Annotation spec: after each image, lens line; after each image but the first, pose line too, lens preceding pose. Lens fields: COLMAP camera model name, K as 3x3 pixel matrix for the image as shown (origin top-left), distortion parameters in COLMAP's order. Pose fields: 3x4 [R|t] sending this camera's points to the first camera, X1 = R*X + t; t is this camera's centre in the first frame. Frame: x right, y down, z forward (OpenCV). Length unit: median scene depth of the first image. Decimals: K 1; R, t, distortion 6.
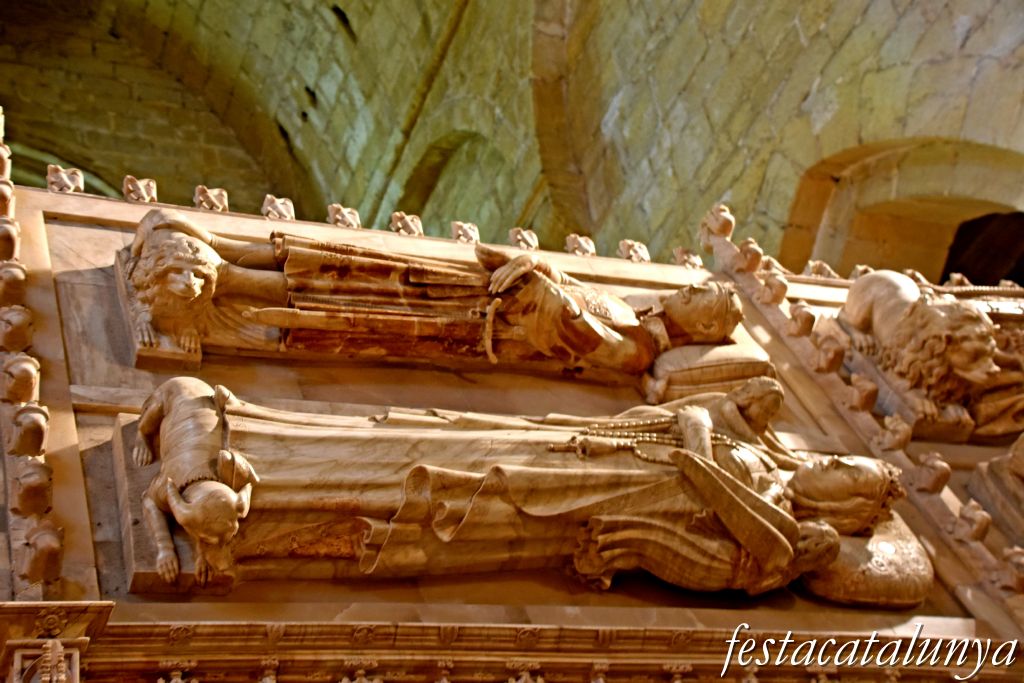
lens RADIAL K [[1664.9, 0, 513.1], [0, 1664.9, 339.7], [0, 0, 1]] dist [0.344173, 0.000000]
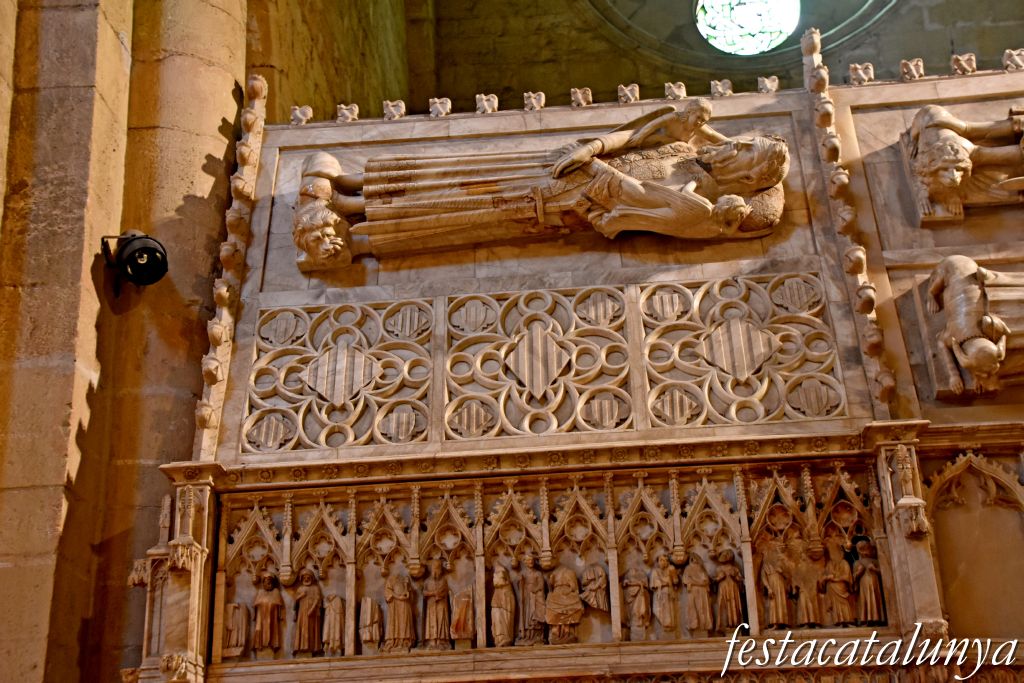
lens RADIAL K [[1502.6, 0, 504.3], [0, 1502.6, 351.9], [0, 0, 1]] dist [0.231023, 0.000000]
pose [[0.892806, -0.011035, -0.450305, 0.062075], [0.156958, 0.944666, 0.288046, -0.301261], [0.422209, -0.327849, 0.845136, -0.353760]]
